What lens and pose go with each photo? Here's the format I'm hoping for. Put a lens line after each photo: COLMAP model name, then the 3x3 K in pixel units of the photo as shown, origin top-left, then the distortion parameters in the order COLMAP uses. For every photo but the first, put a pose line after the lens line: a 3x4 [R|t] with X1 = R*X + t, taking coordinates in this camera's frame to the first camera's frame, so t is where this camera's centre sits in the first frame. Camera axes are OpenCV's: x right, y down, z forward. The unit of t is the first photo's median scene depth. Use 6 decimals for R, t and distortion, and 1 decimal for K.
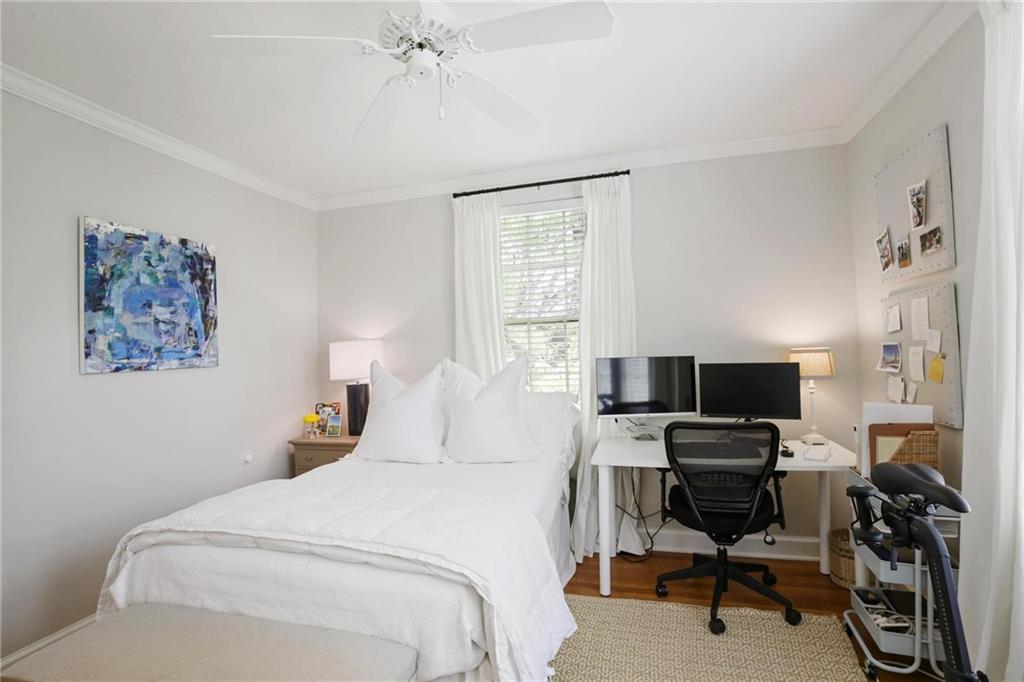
lens RADIAL K [[472.2, 0, 512.4], [0, 472.2, 344.0], [0, 0, 1]] dist [-0.043822, 0.010172]
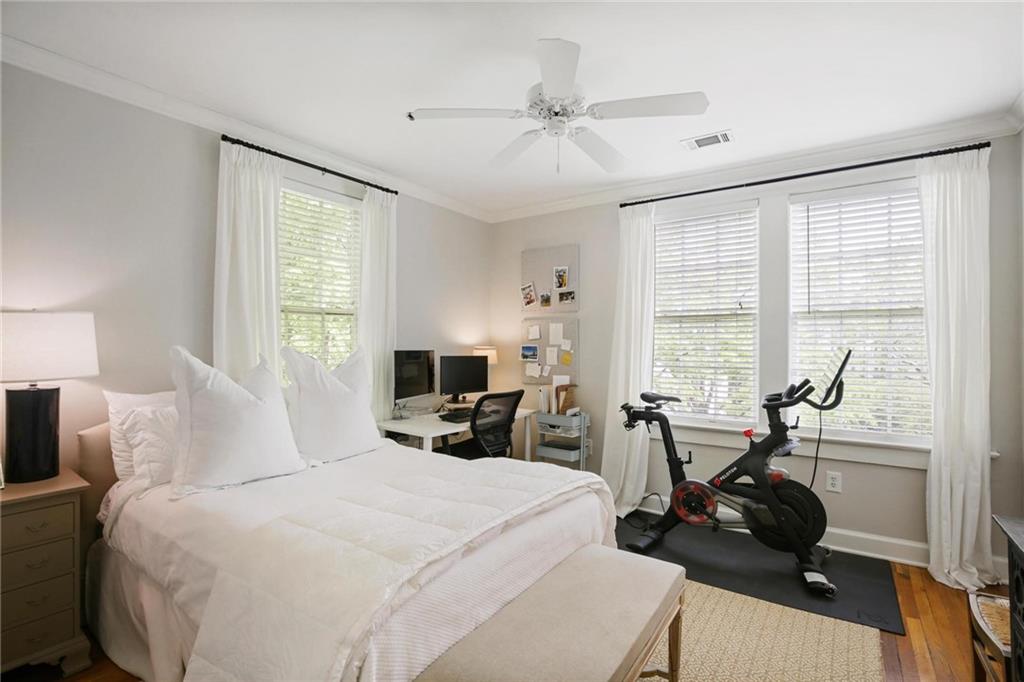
lens RADIAL K [[472.2, 0, 512.4], [0, 472.2, 344.0], [0, 0, 1]] dist [-0.043822, 0.010172]
pose [[0.339325, 0.033182, 0.940084, -1.014396], [-0.032779, 0.999188, -0.023436, 0.039822], [-0.940098, -0.022863, 0.340137, 0.432182]]
